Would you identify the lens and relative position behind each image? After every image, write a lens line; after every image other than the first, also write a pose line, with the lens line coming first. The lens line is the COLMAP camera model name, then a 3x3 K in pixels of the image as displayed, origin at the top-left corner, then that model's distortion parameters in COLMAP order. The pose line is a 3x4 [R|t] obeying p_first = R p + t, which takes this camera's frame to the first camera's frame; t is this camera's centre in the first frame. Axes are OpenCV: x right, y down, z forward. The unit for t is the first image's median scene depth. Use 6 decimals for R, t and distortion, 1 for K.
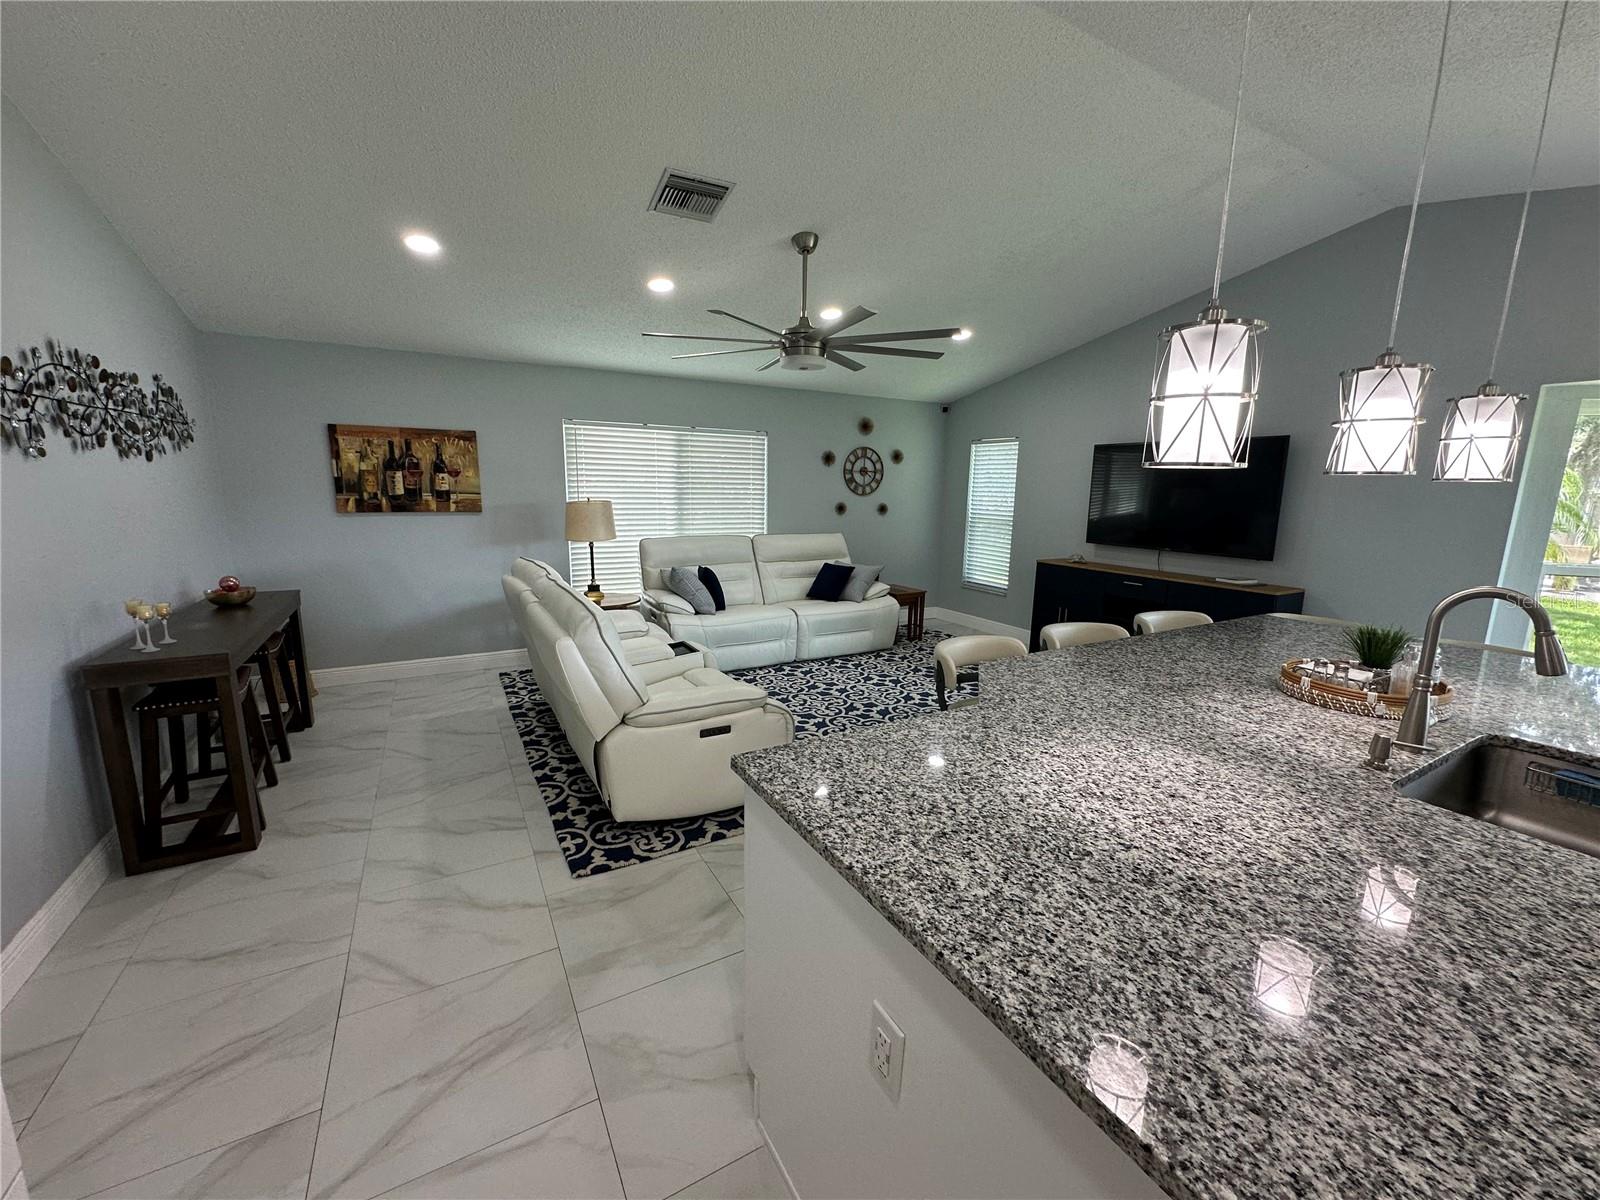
lens RADIAL K [[637.8, 0, 800.0], [0, 637.8, 600.0], [0, 0, 1]] dist [0.000029, 0.000212]
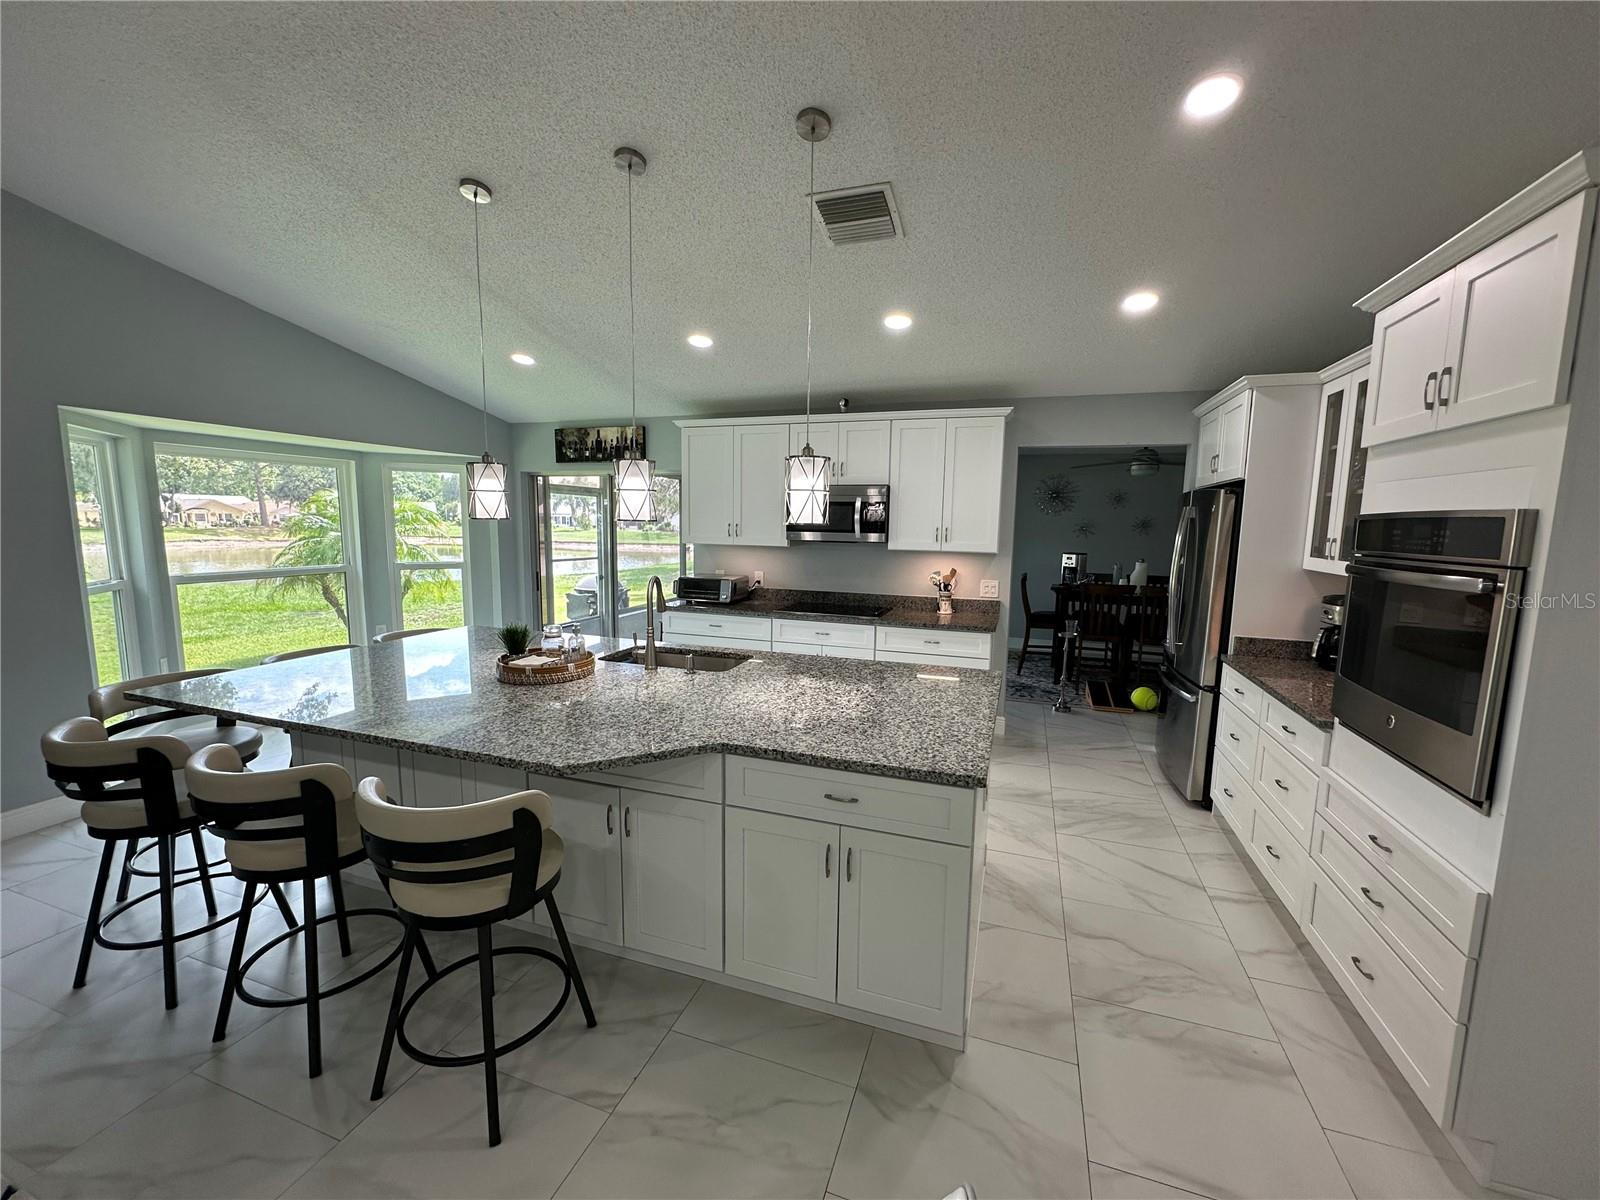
lens RADIAL K [[637.8, 0, 800.0], [0, 637.8, 600.0], [0, 0, 1]] dist [0.000029, 0.000212]
pose [[-0.656764, -0.124174, 0.743802, -0.479655], [0.110155, 0.959972, 0.257528, -0.275110], [-0.746008, 0.251068, -0.616796, 1.268318]]
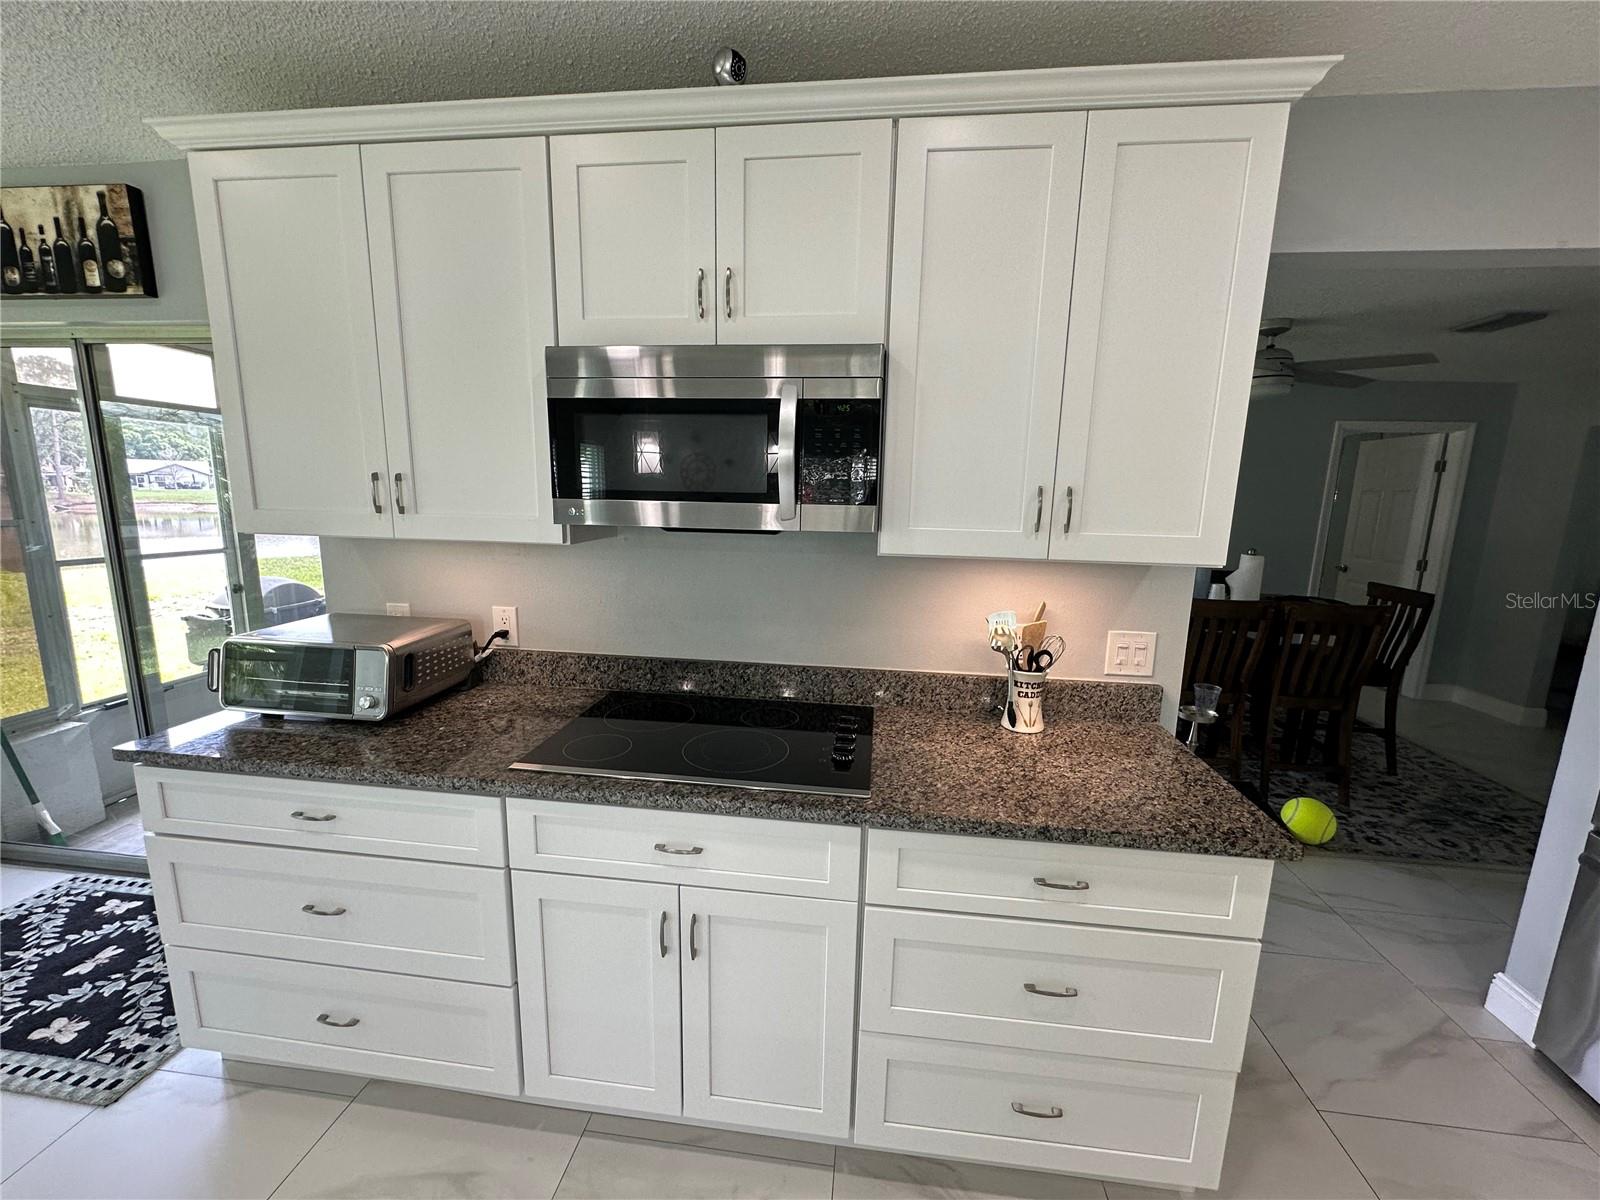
lens RADIAL K [[637.8, 0, 800.0], [0, 637.8, 600.0], [0, 0, 1]] dist [0.000029, 0.000212]
pose [[-0.802192, -0.139190, 0.580616, 0.582785], [0.072991, 0.942291, 0.326741, -0.043704], [-0.592588, 0.304489, -0.745739, 0.282549]]
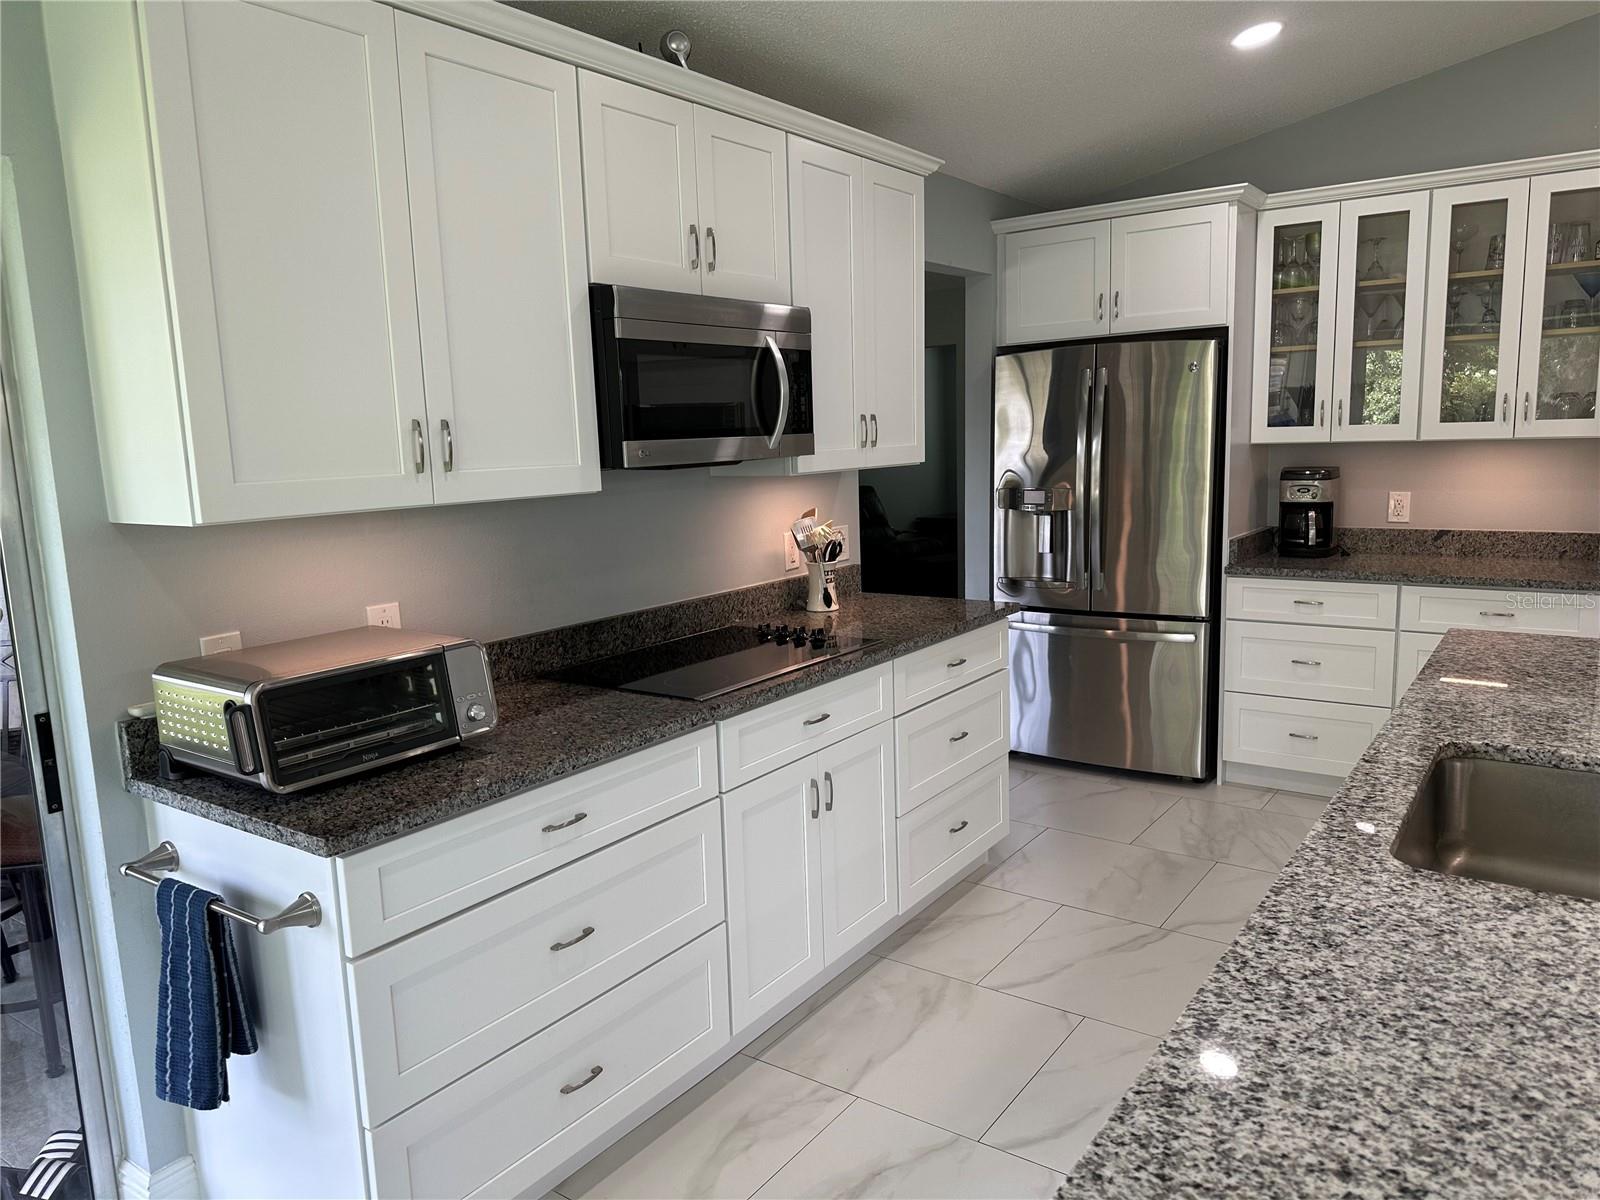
lens RADIAL K [[1121.1, 0, 798.3], [0, 1121.1, 607.4], [0, 0, 1]] dist [0.110152, -0.142155]
pose [[-0.907391, 0.080247, -0.412556, 1.533563], [-0.057429, 0.948722, 0.310850, -0.150852], [0.416346, 0.305755, -0.856253, 1.022153]]
